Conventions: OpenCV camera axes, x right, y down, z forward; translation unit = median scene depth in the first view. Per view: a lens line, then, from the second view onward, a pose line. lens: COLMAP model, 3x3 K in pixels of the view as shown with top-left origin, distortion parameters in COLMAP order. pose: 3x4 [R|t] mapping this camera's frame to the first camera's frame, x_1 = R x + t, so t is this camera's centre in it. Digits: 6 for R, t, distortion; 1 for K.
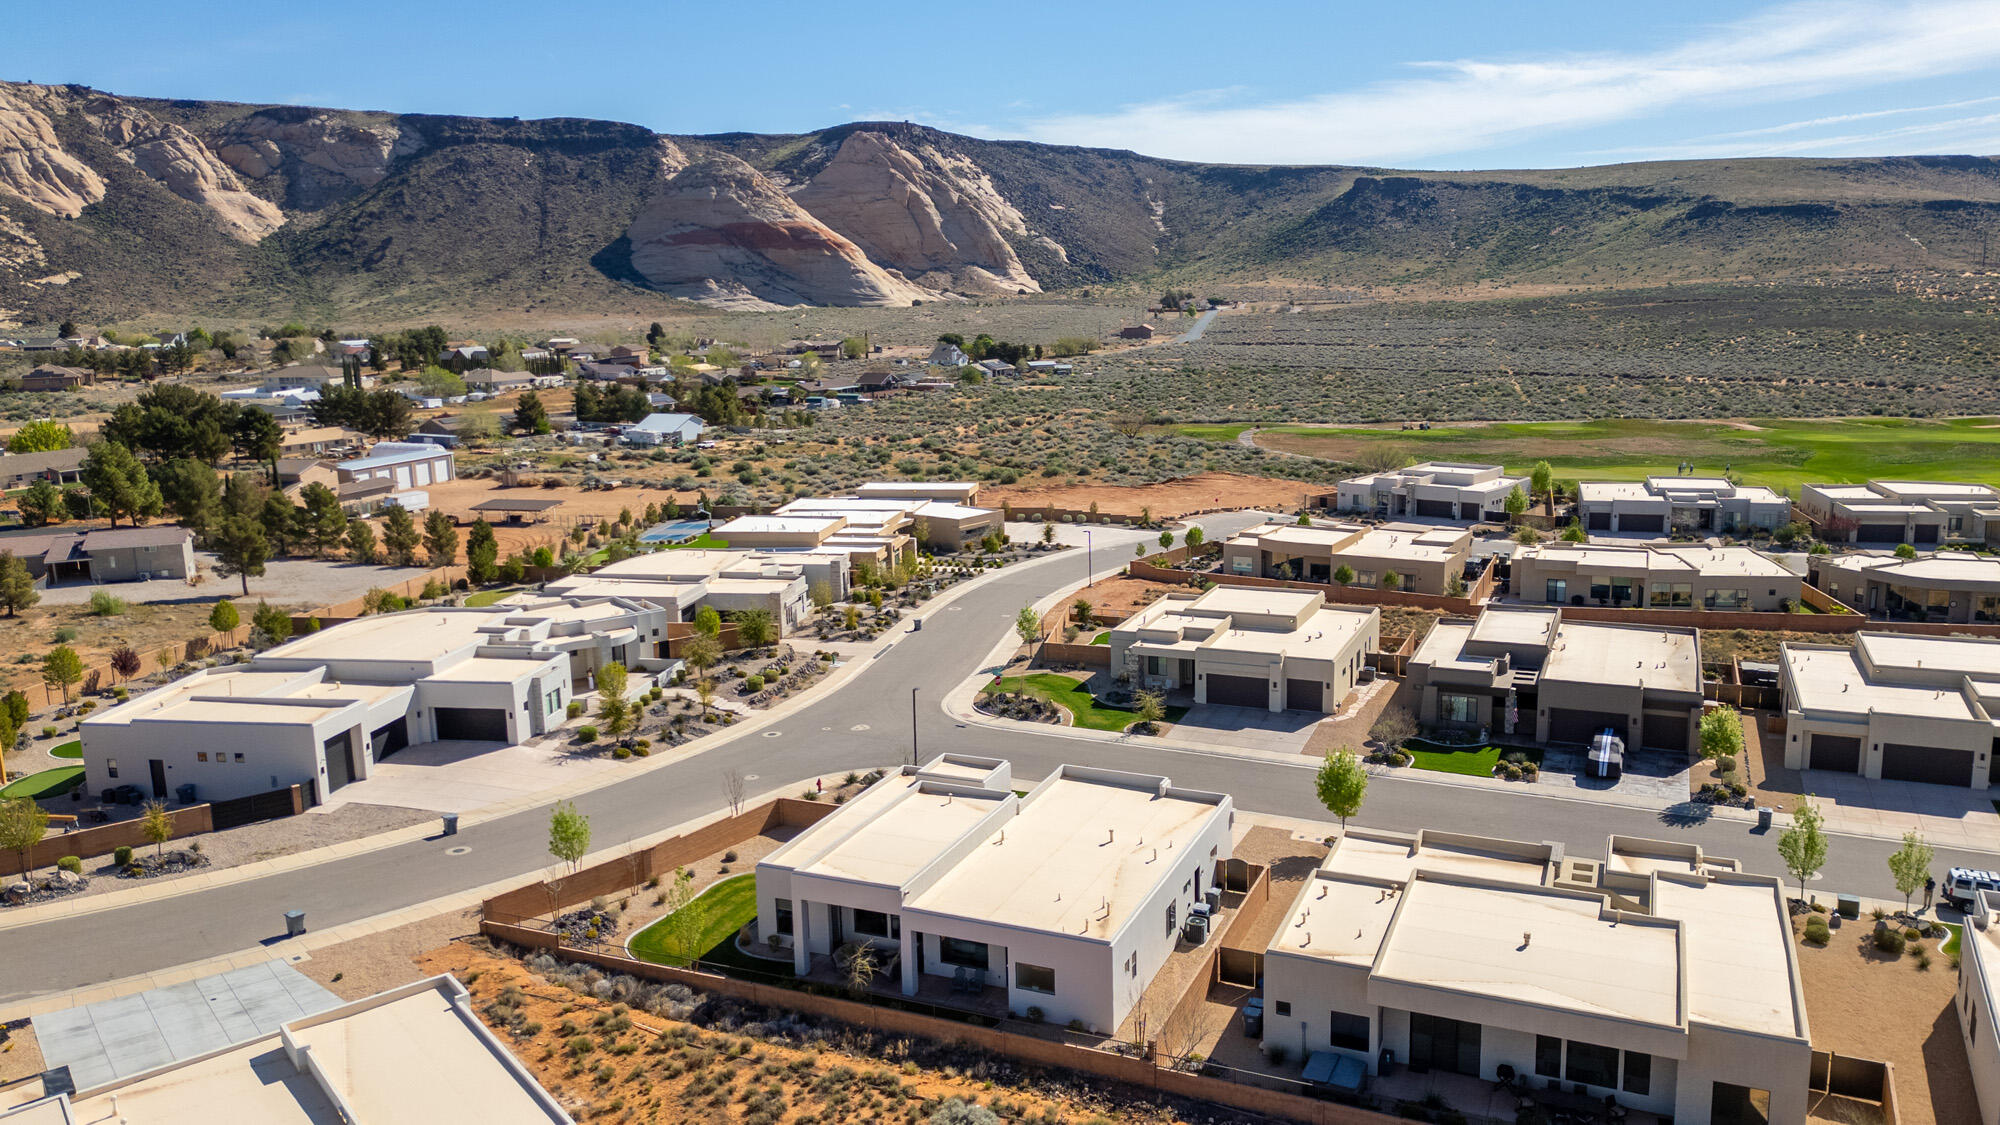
lens RADIAL K [[1458.5, 0, 1029.6], [0, 1458.5, 559.9], [0, 0, 1]] dist [0.047487, -0.002706]
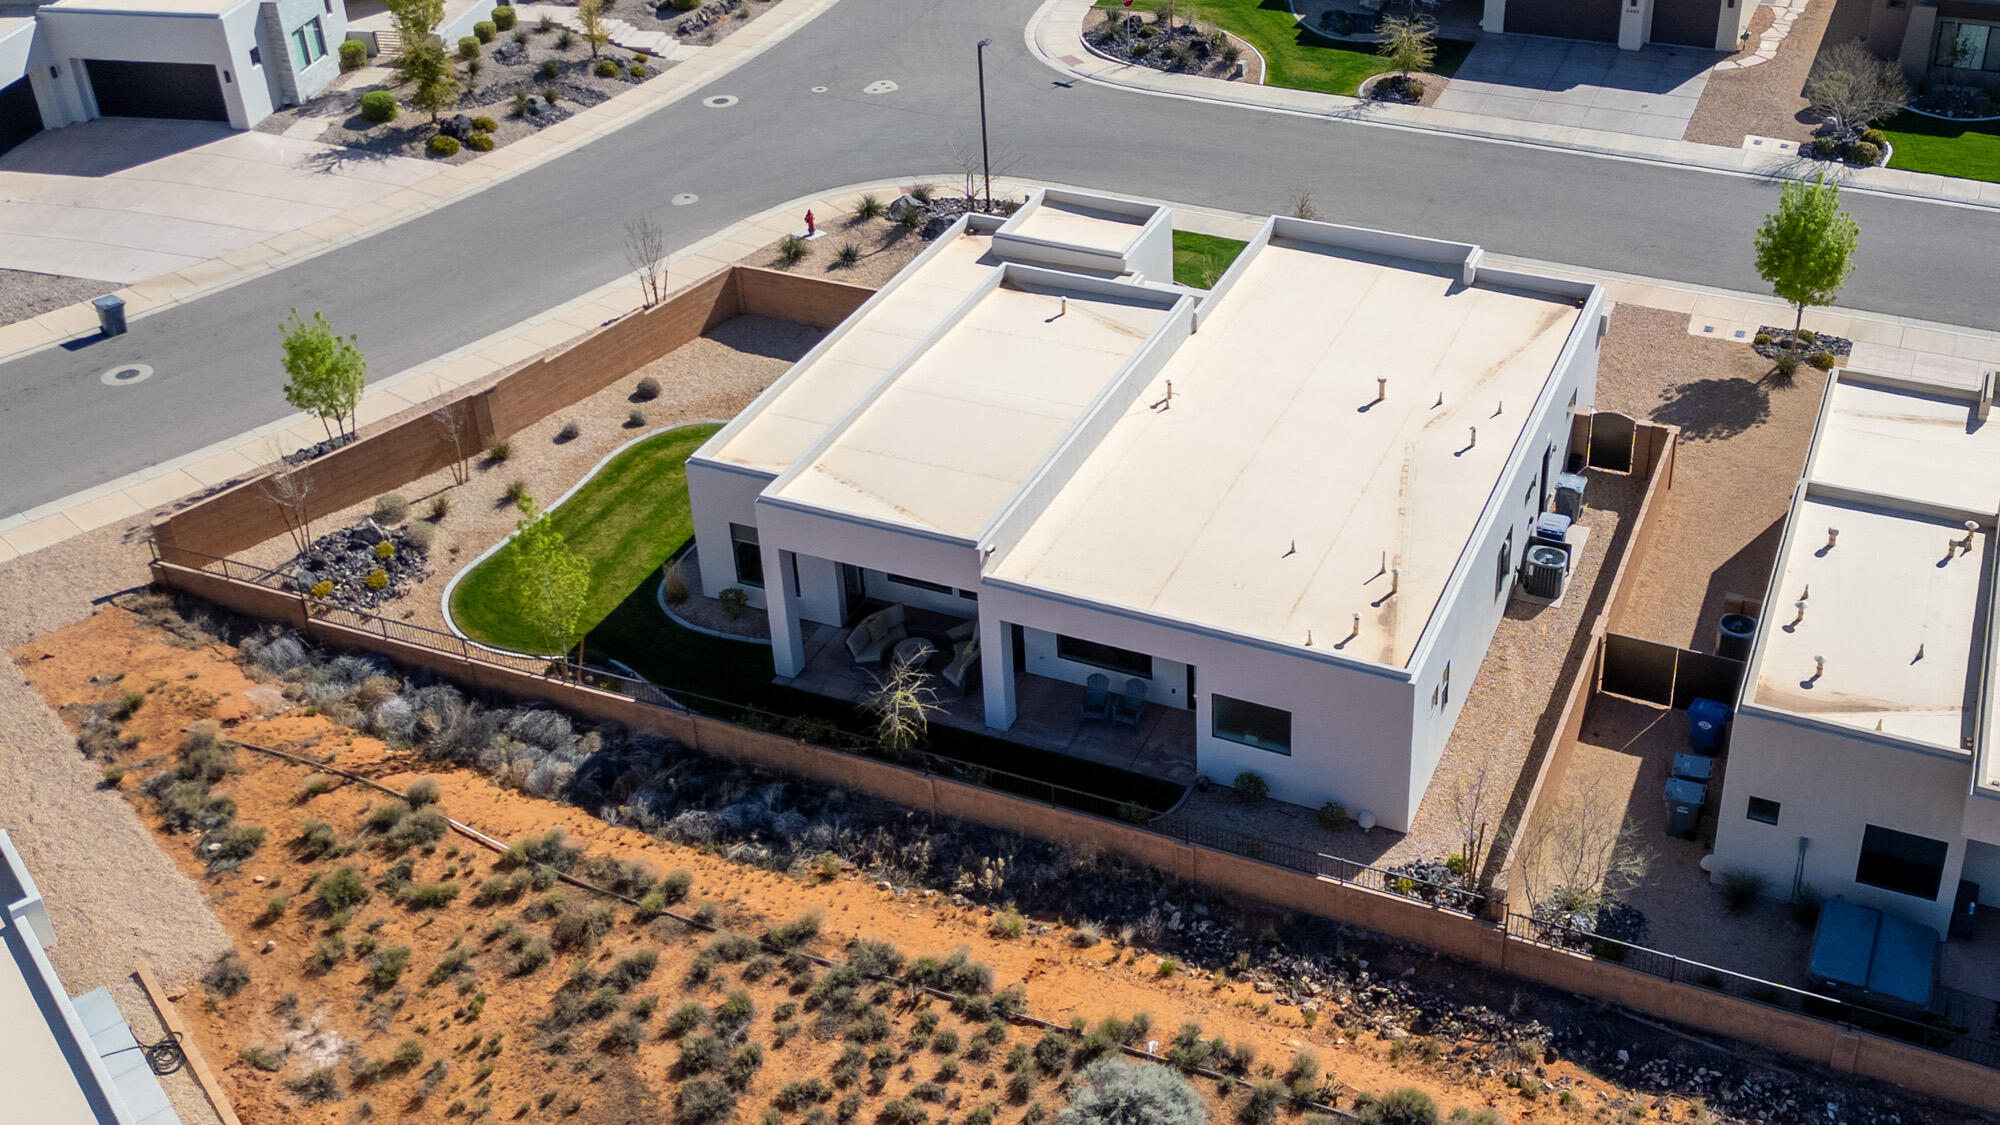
lens RADIAL K [[2040.4, 0, 1148.9], [0, 2040.4, 450.9], [0, 0, 1]] dist [0.092395, -0.125549]
pose [[0.999950, -0.005794, 0.008139, -0.031472], [0.002567, 0.936279, 0.351248, -0.041285], [-0.009655, -0.351210, 0.936247, 0.328419]]
